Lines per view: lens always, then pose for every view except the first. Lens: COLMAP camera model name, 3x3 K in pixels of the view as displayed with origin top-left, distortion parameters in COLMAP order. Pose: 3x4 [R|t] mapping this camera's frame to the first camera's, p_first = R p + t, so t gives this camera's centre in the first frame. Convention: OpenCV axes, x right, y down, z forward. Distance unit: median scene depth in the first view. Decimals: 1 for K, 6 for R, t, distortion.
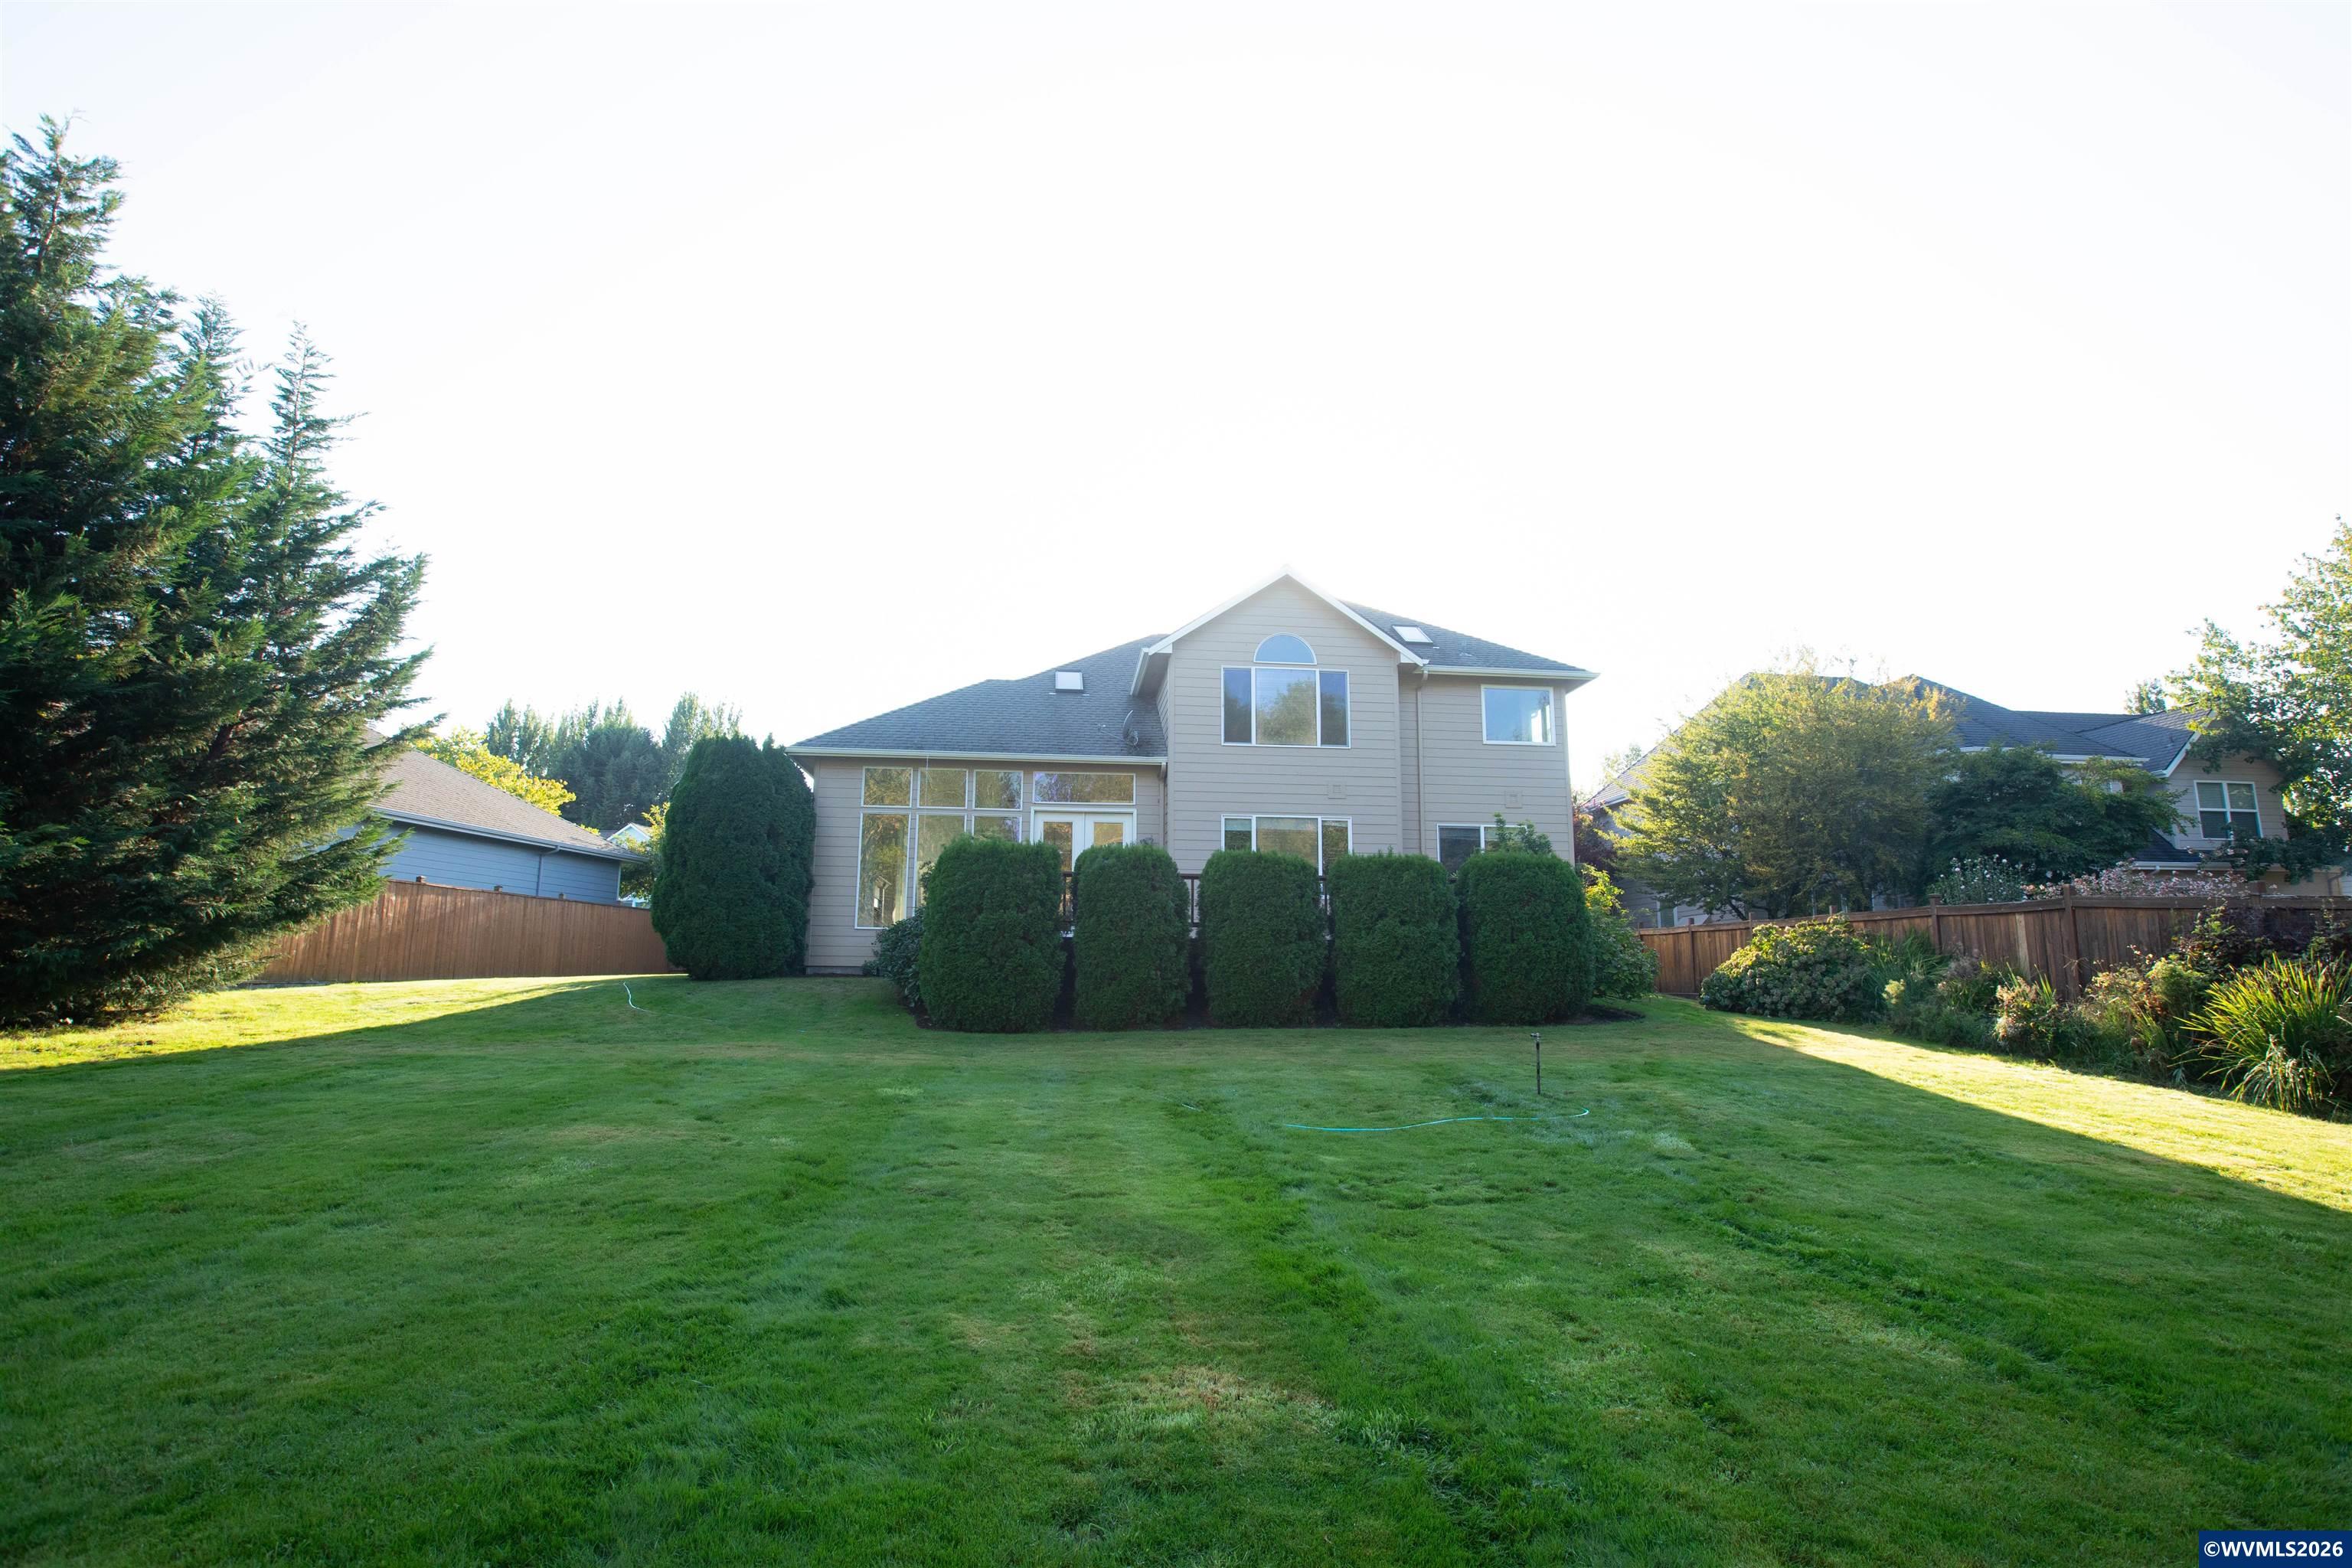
lens RADIAL K [[1149.7, 0, 1181.6], [0, 1149.7, 775.0], [0, 0, 1]] dist [-0.046693, 0.022163]
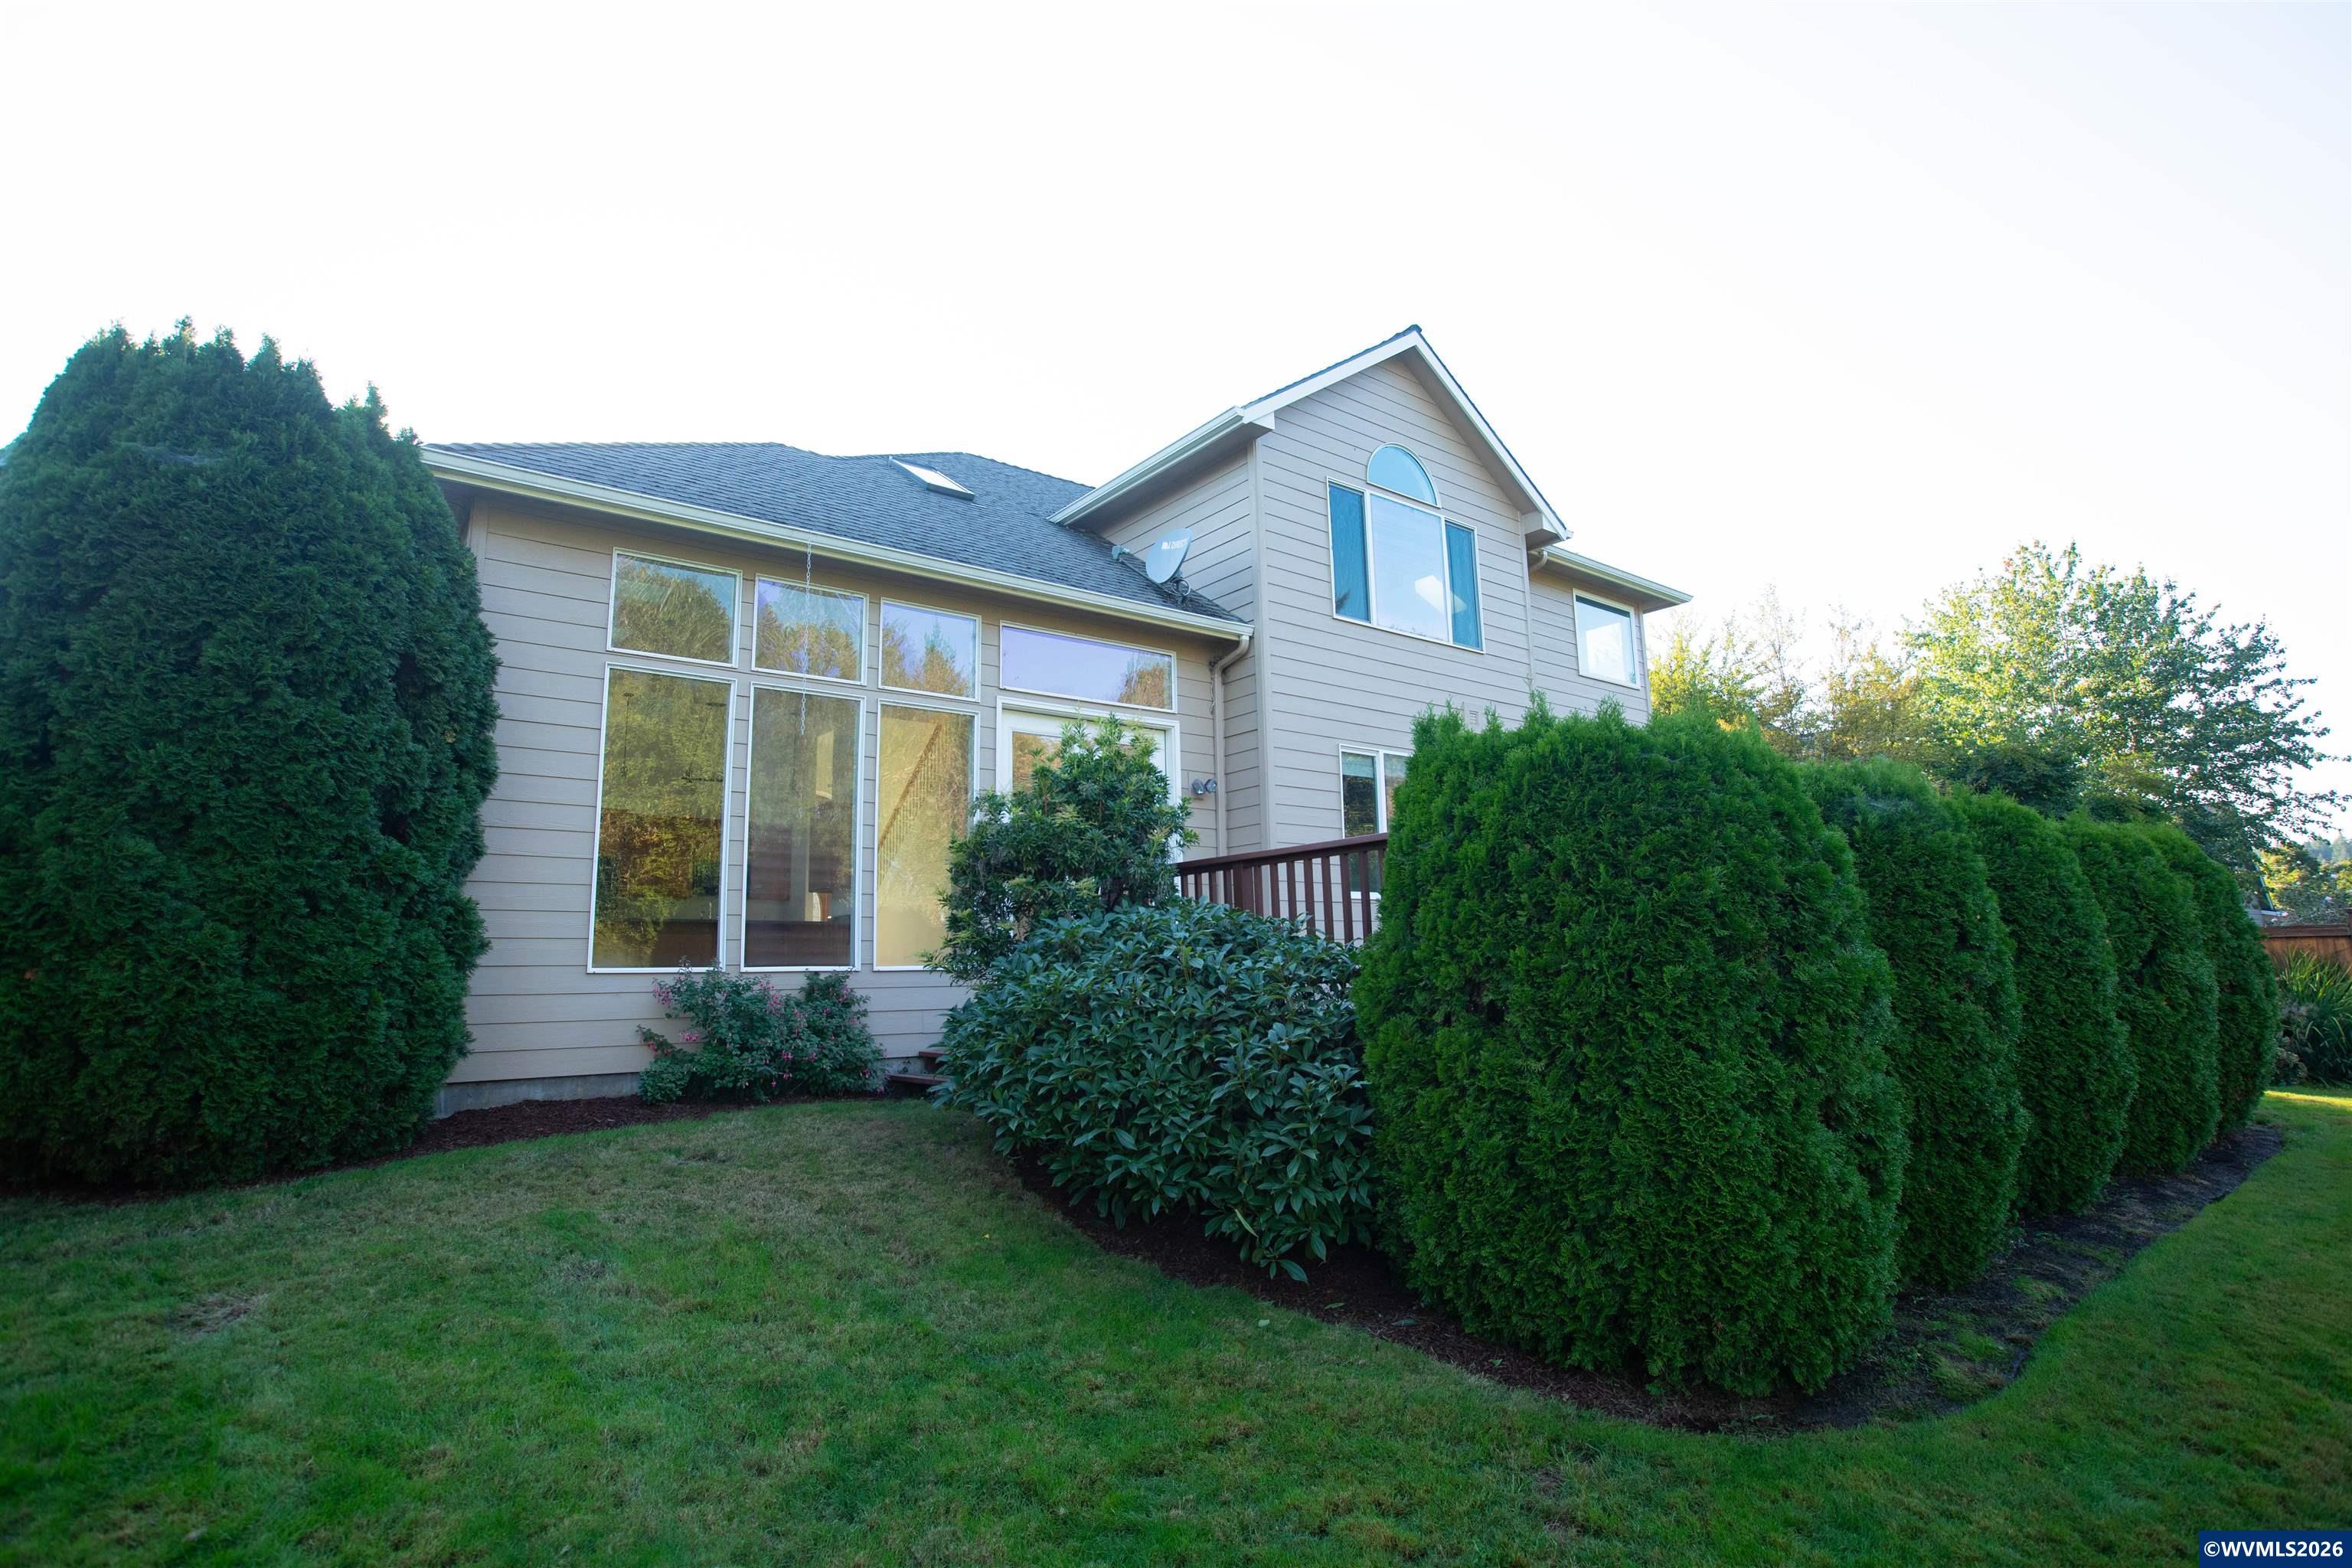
lens RADIAL K [[1163.2, 0, 1187.8], [0, 1163.2, 781.1], [0, 0, 1]] dist [-0.077028, 0.051136]
pose [[0.856889, 0.061511, 0.511817, -0.354586], [-0.069105, 0.997601, -0.004197, 0.068743], [-0.510847, -0.031773, 0.859084, 0.665452]]
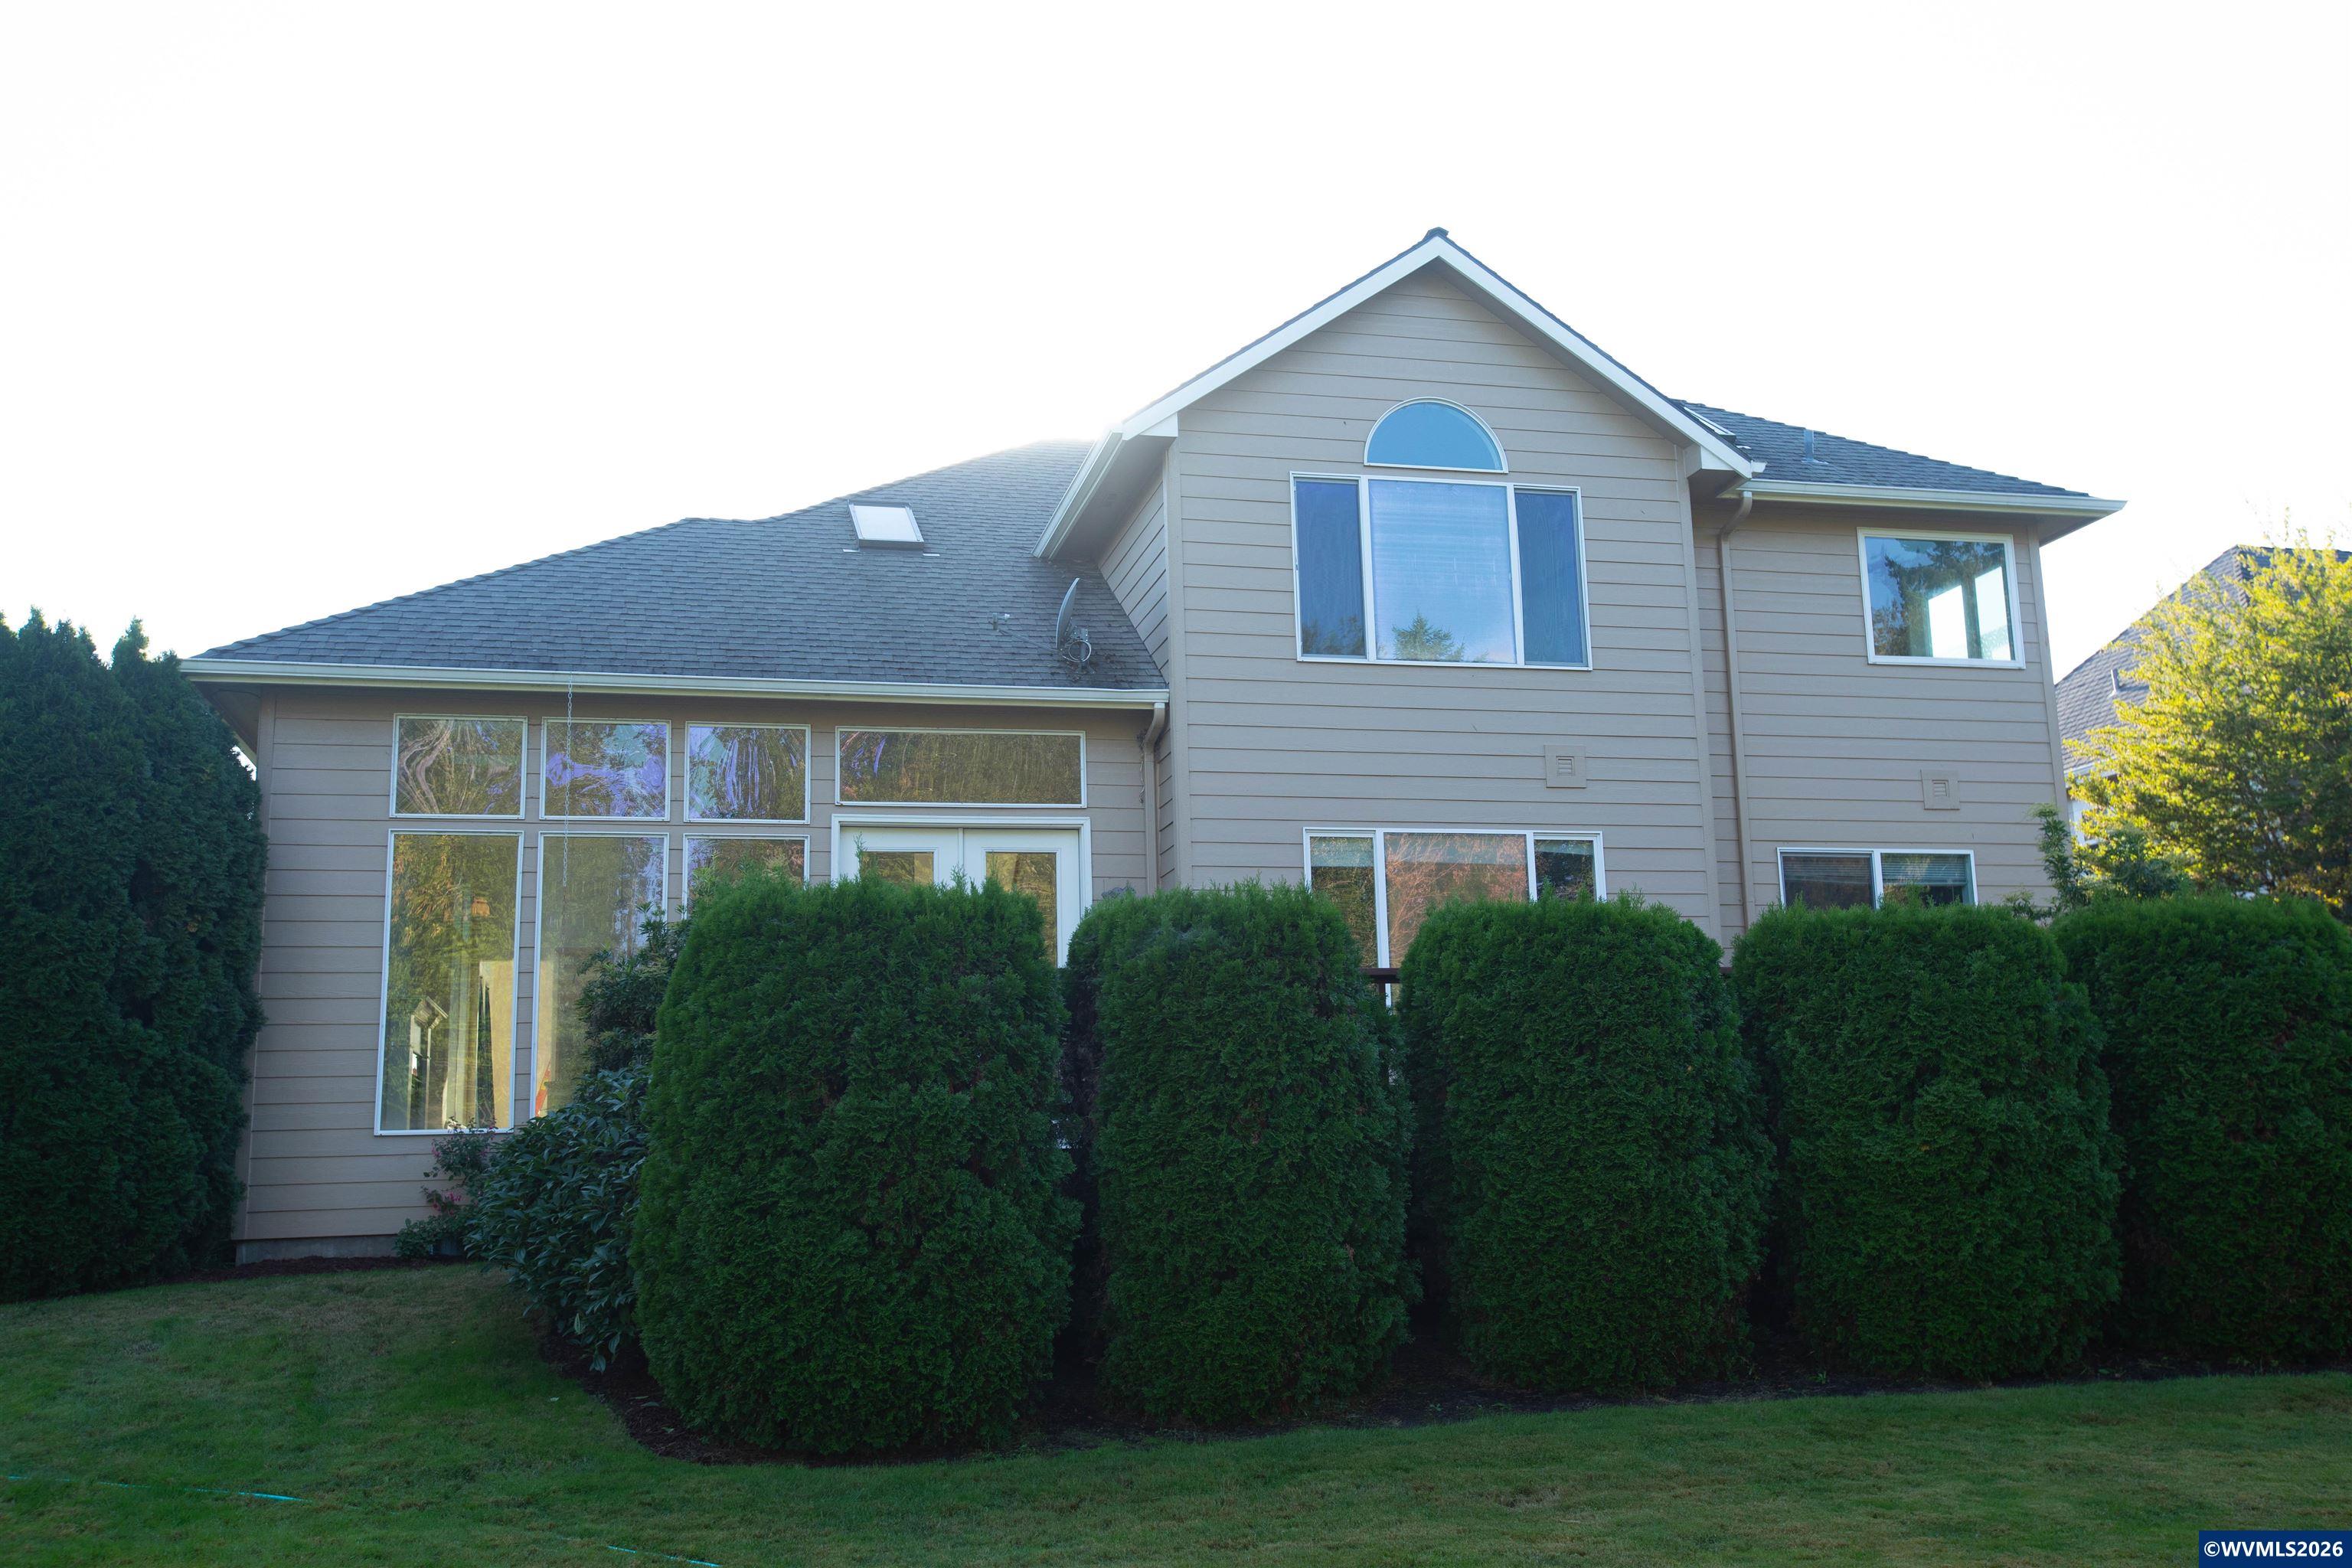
lens RADIAL K [[2102.7, 0, 1176.0], [0, 2102.7, 784.0], [0, 0, 1]] dist [0.004008, 0.138086]
pose [[0.992021, -0.007838, 0.125827, -0.123133], [0.008928, 0.999927, -0.008094, 0.028481], [-0.125754, 0.009153, 0.992019, 0.302157]]
